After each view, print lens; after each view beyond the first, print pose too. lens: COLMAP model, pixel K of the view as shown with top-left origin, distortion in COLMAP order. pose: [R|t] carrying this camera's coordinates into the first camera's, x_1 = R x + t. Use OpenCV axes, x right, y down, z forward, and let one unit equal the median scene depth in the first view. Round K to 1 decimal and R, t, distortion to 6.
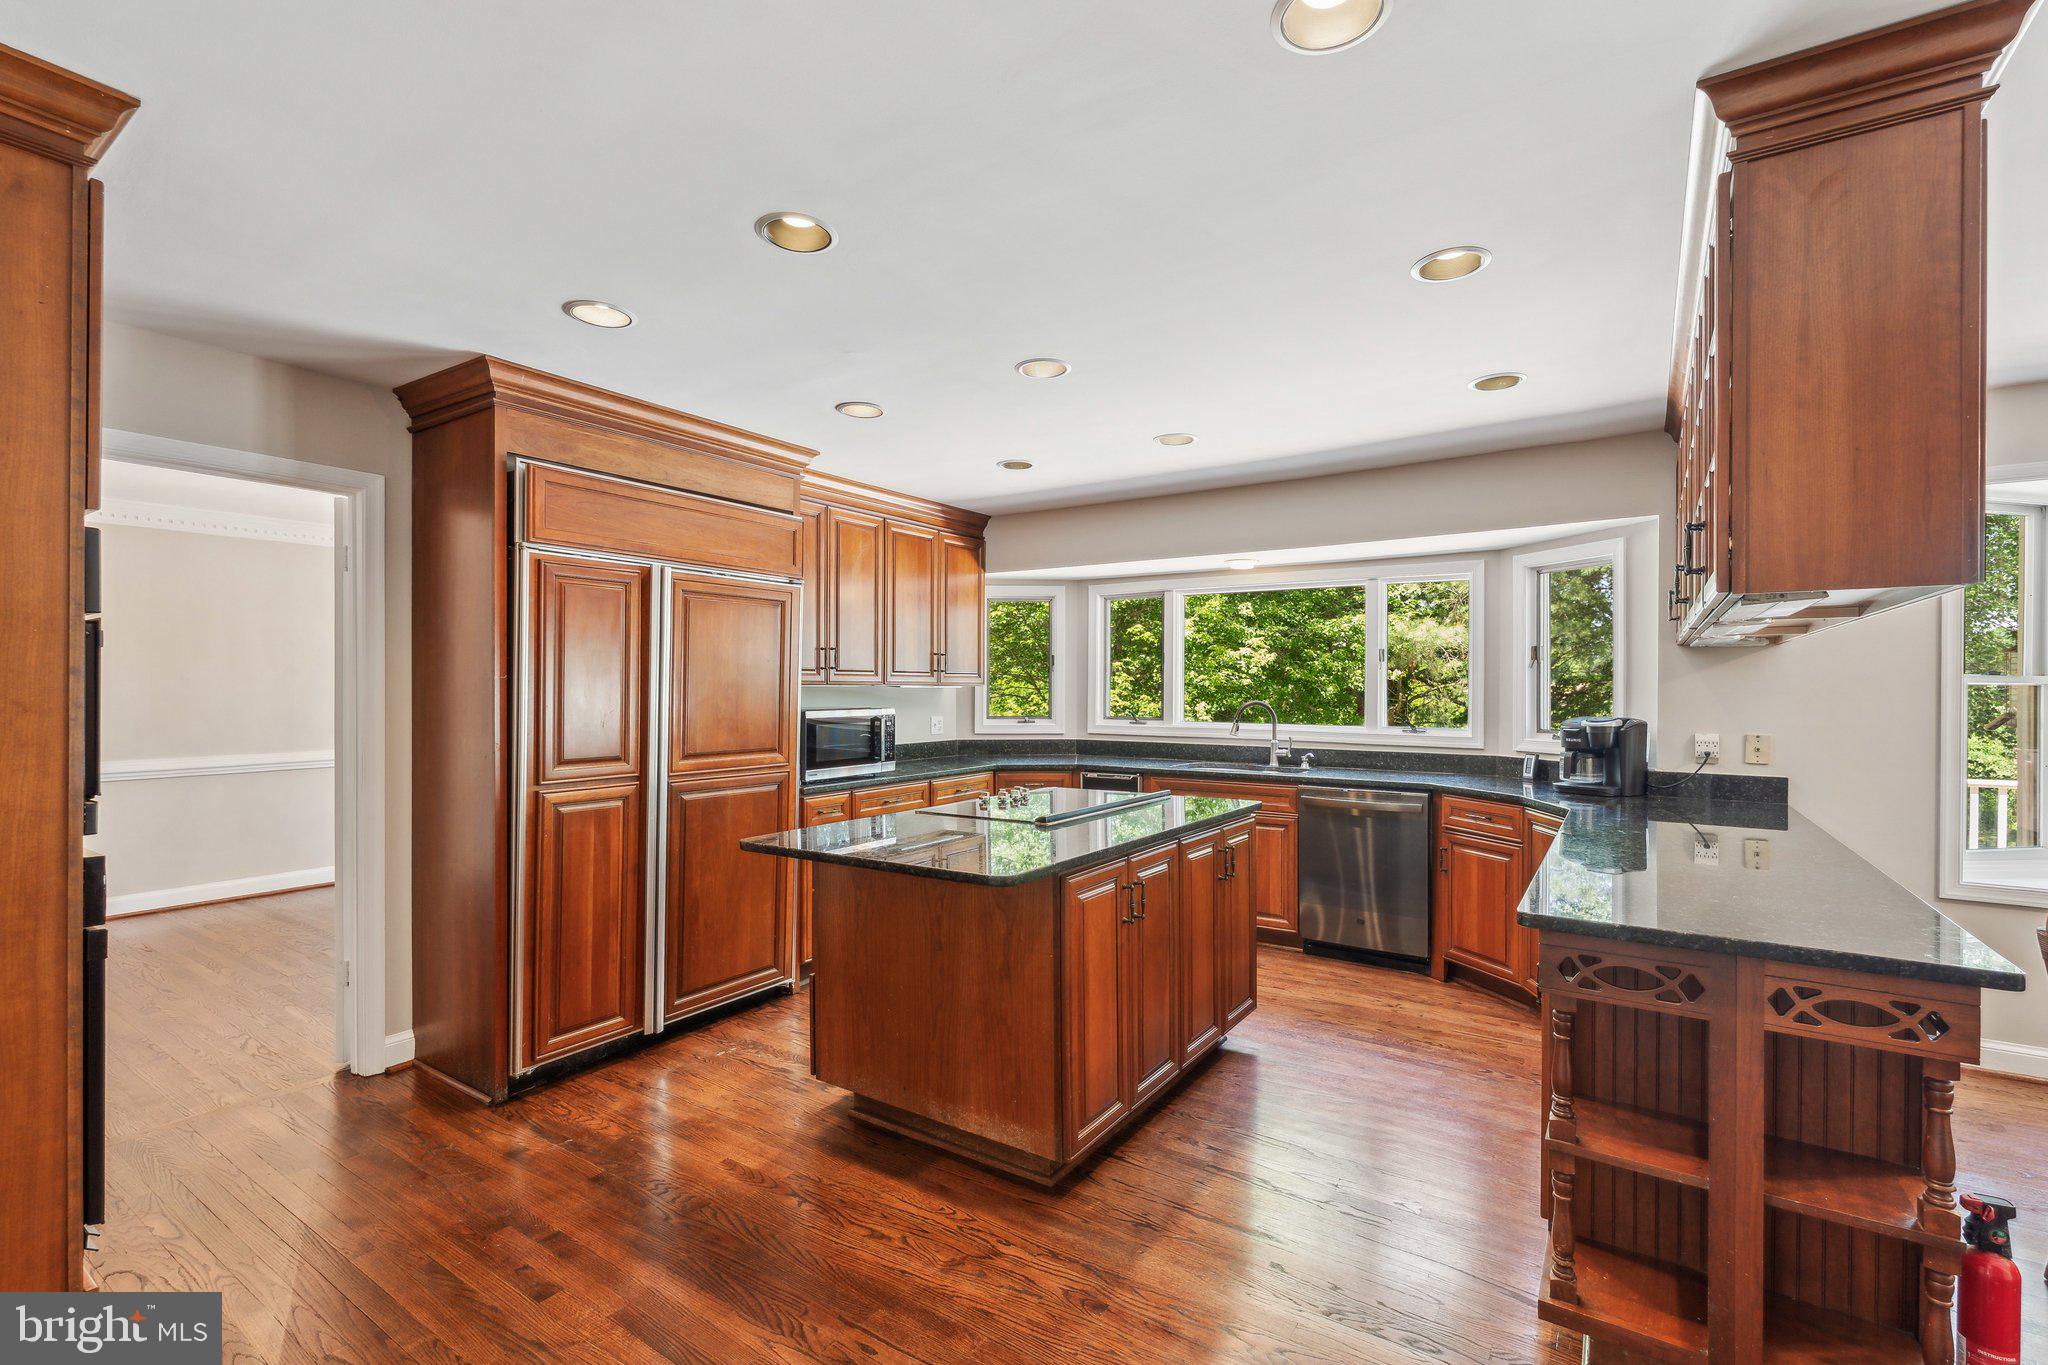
lens RADIAL K [[911.2, 0, 1037.7], [0, 911.2, 682.2], [0, 0, 1]] dist [-0.001965, -0.000489]
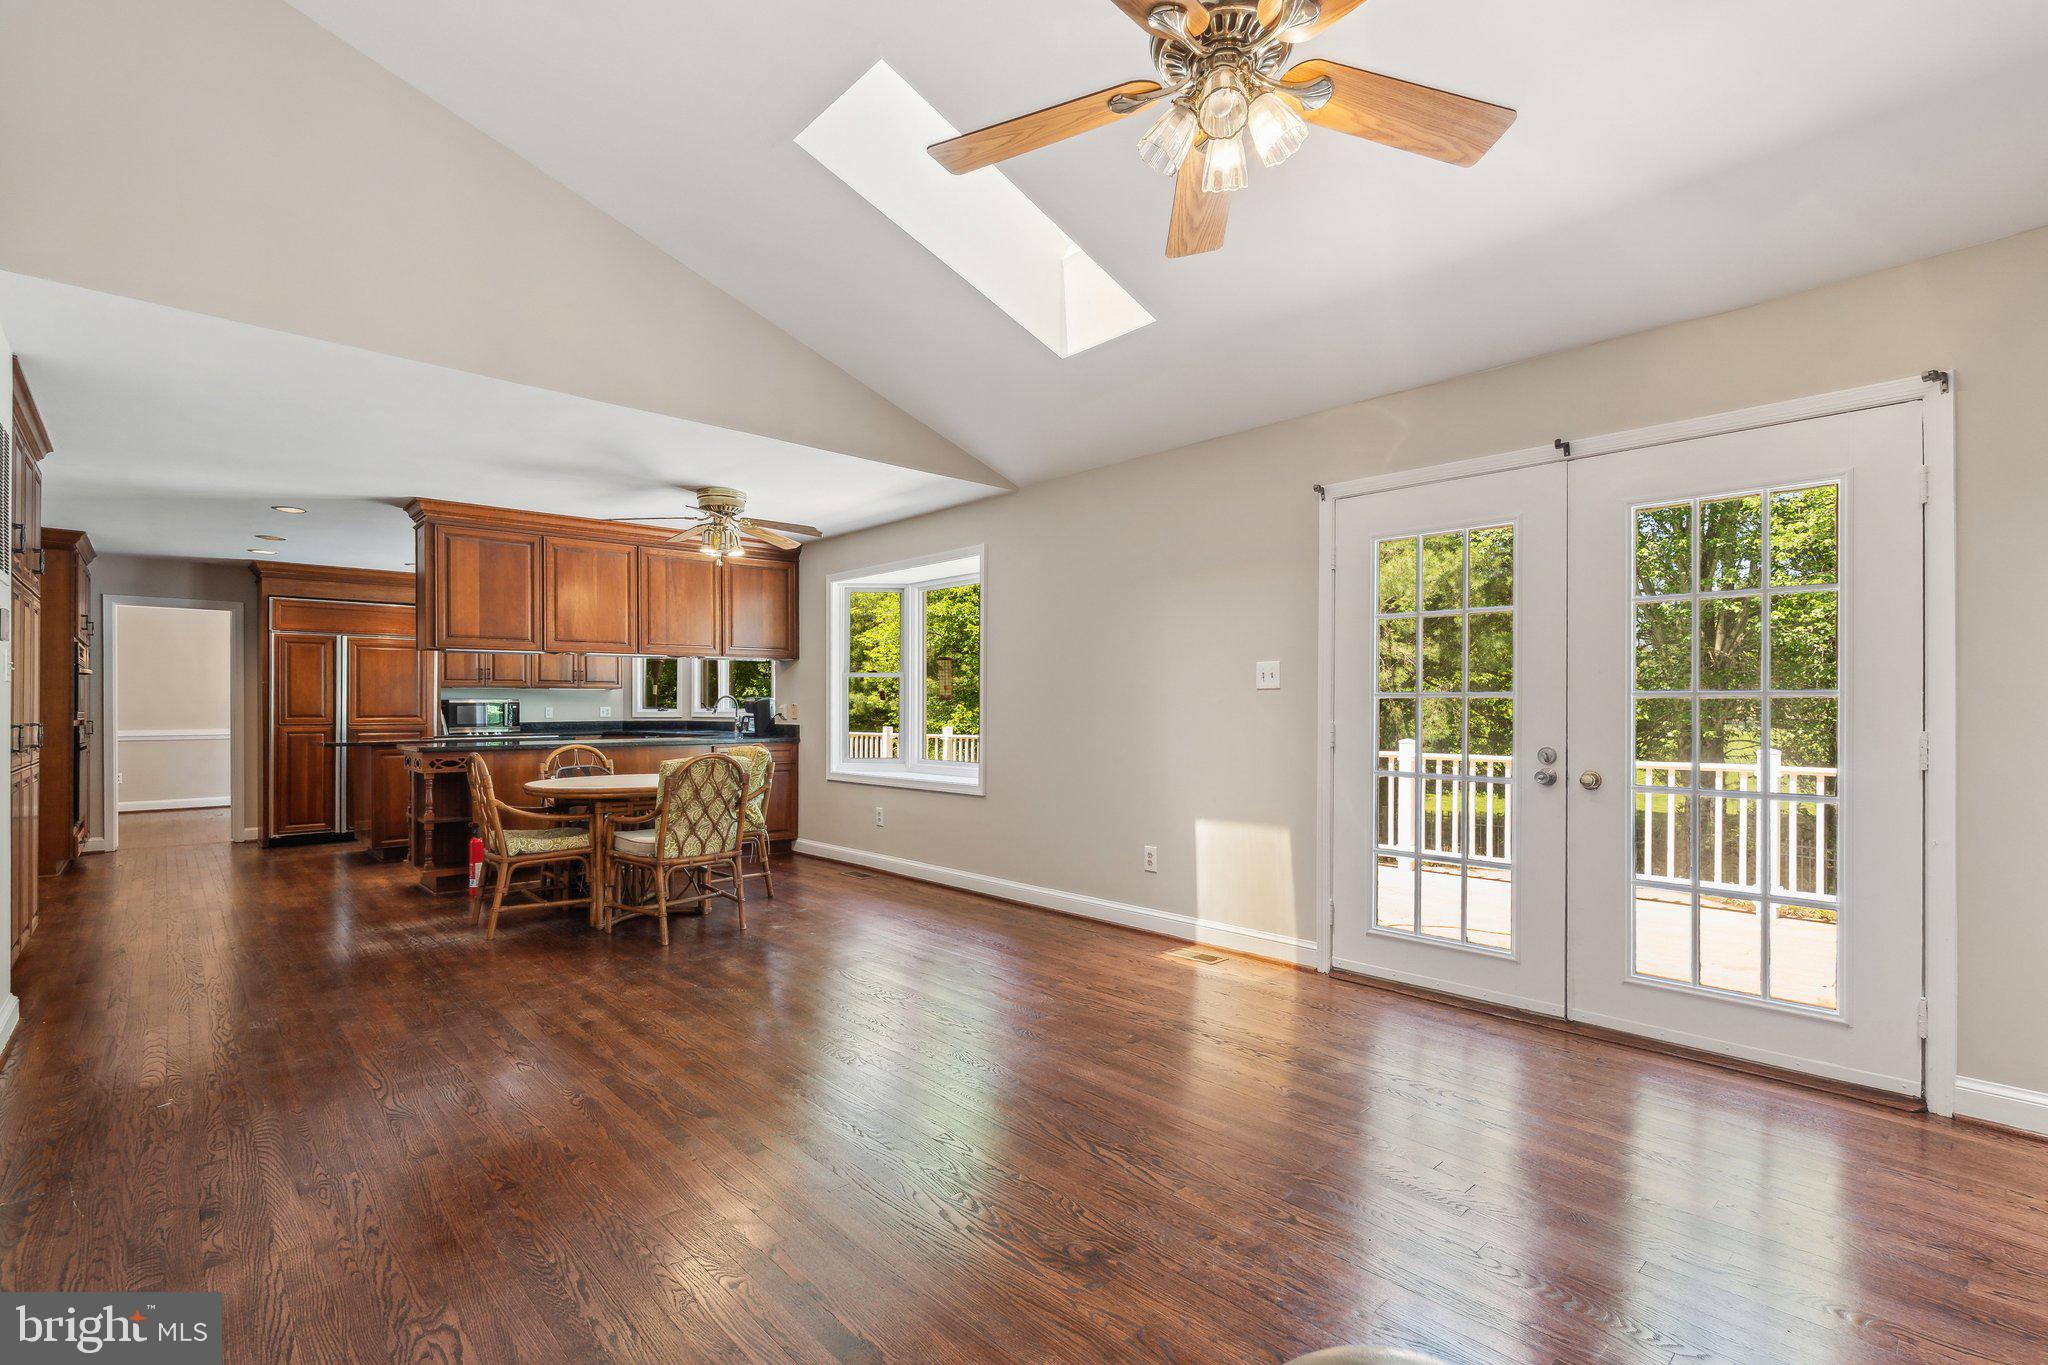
lens RADIAL K [[941.3, 0, 1031.2], [0, 941.3, 700.7], [0, 0, 1]] dist [-0.001265, -0.000156]
pose [[0.971538, -0.007270, -0.236774, 1.547867], [0.006755, 0.999973, -0.002989, 0.054058], [0.236789, 0.001305, 0.971560, -0.763240]]
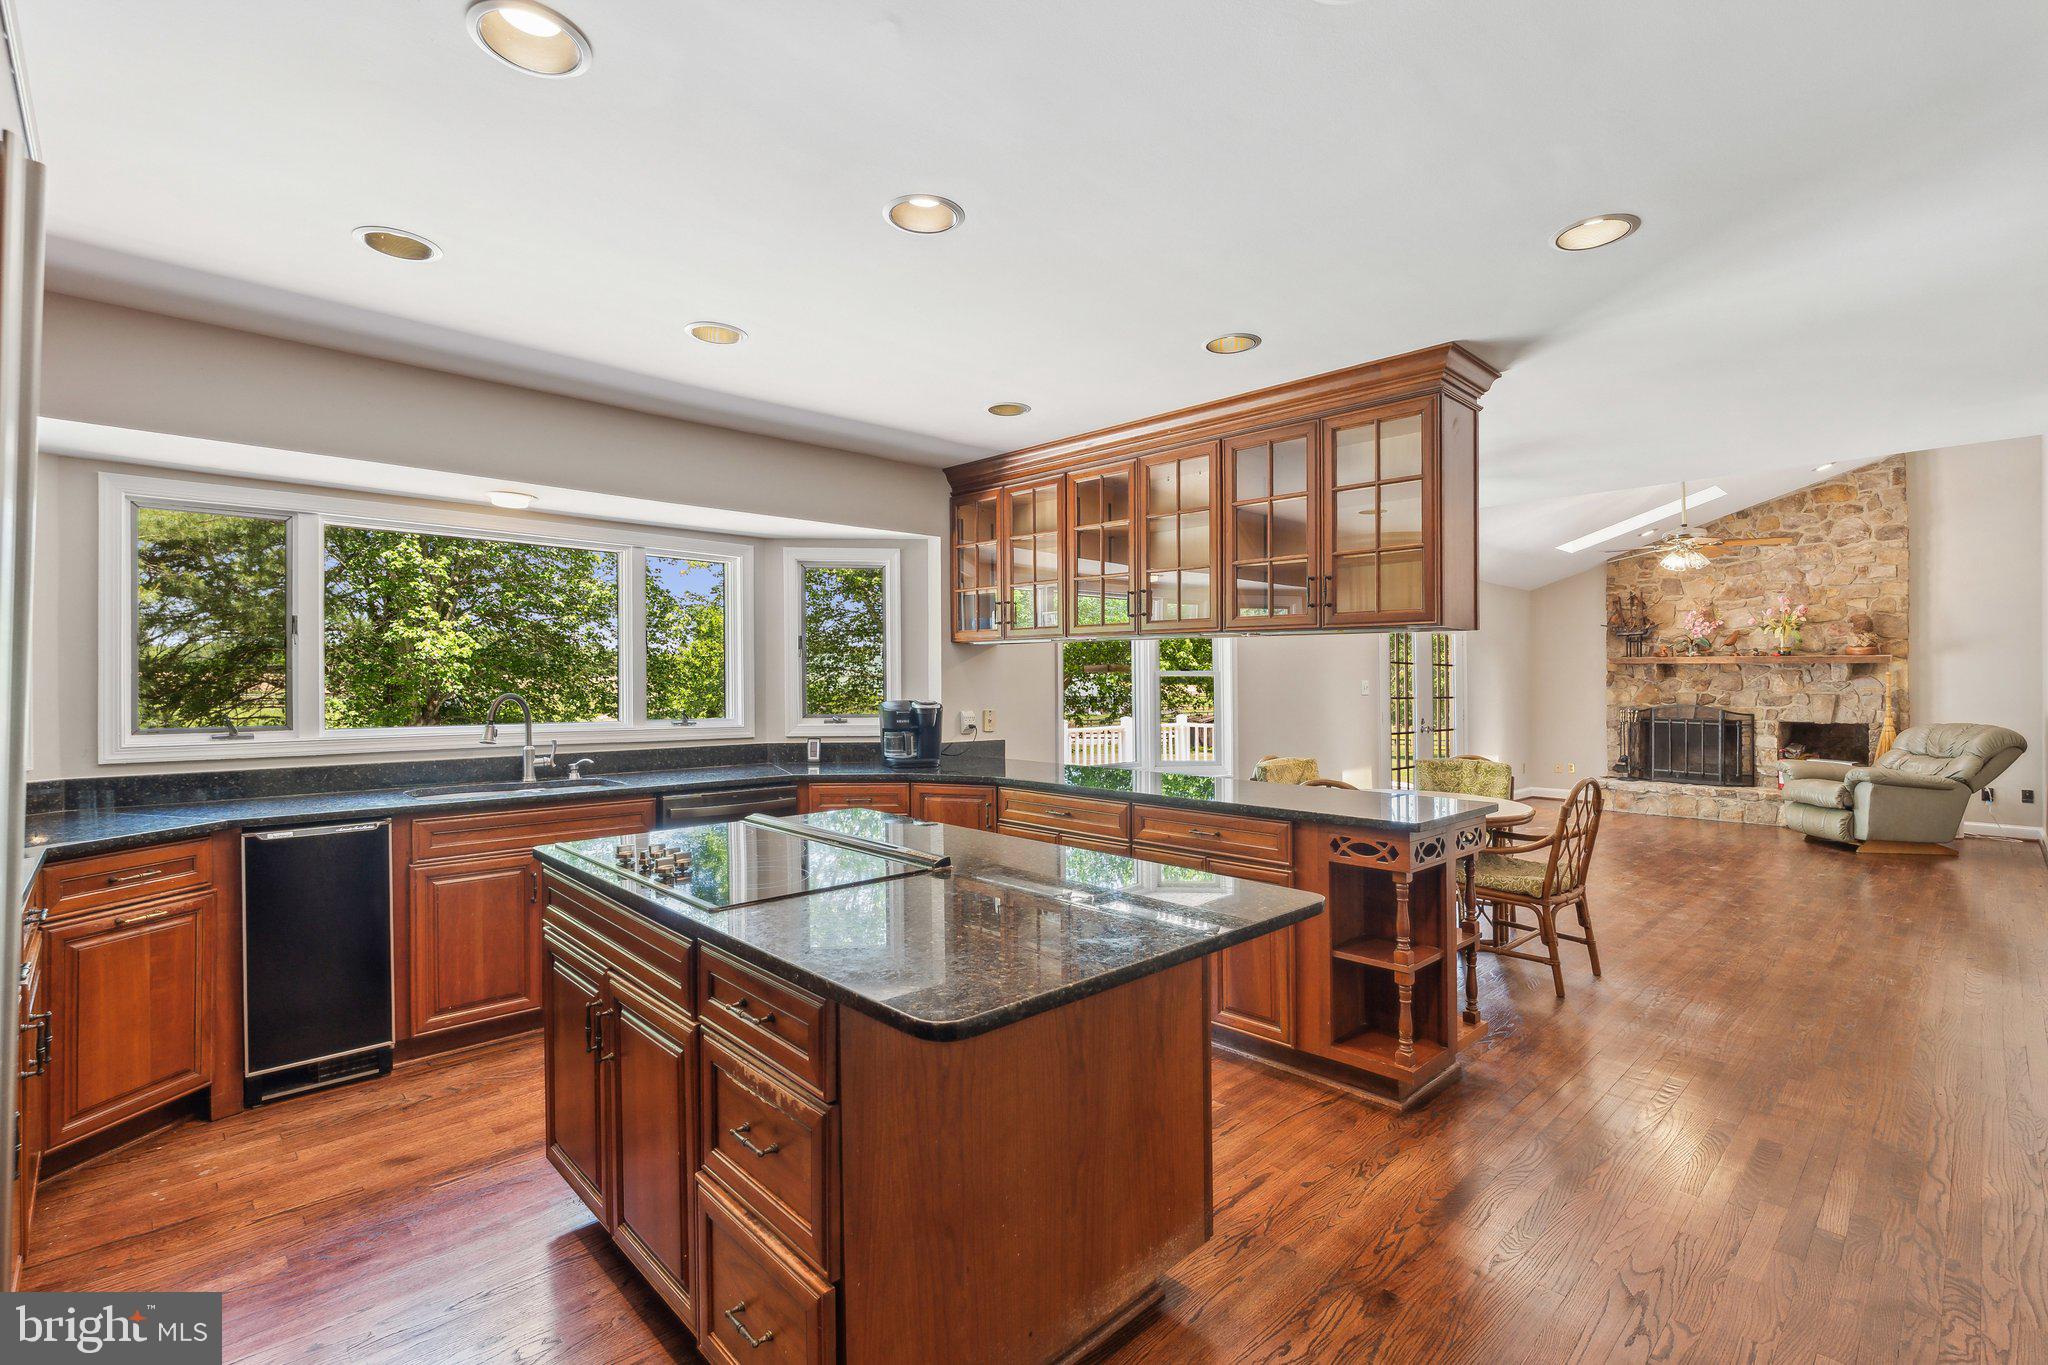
lens RADIAL K [[928.9, 0, 1027.0], [0, 928.9, 662.1], [0, 0, 1]] dist [0.000600, -0.000593]
pose [[0.214258, 0.016281, 0.976641, -0.503786], [-0.006996, 0.999861, -0.015133, 0.005562], [-0.976752, -0.003590, 0.214342, 0.580730]]
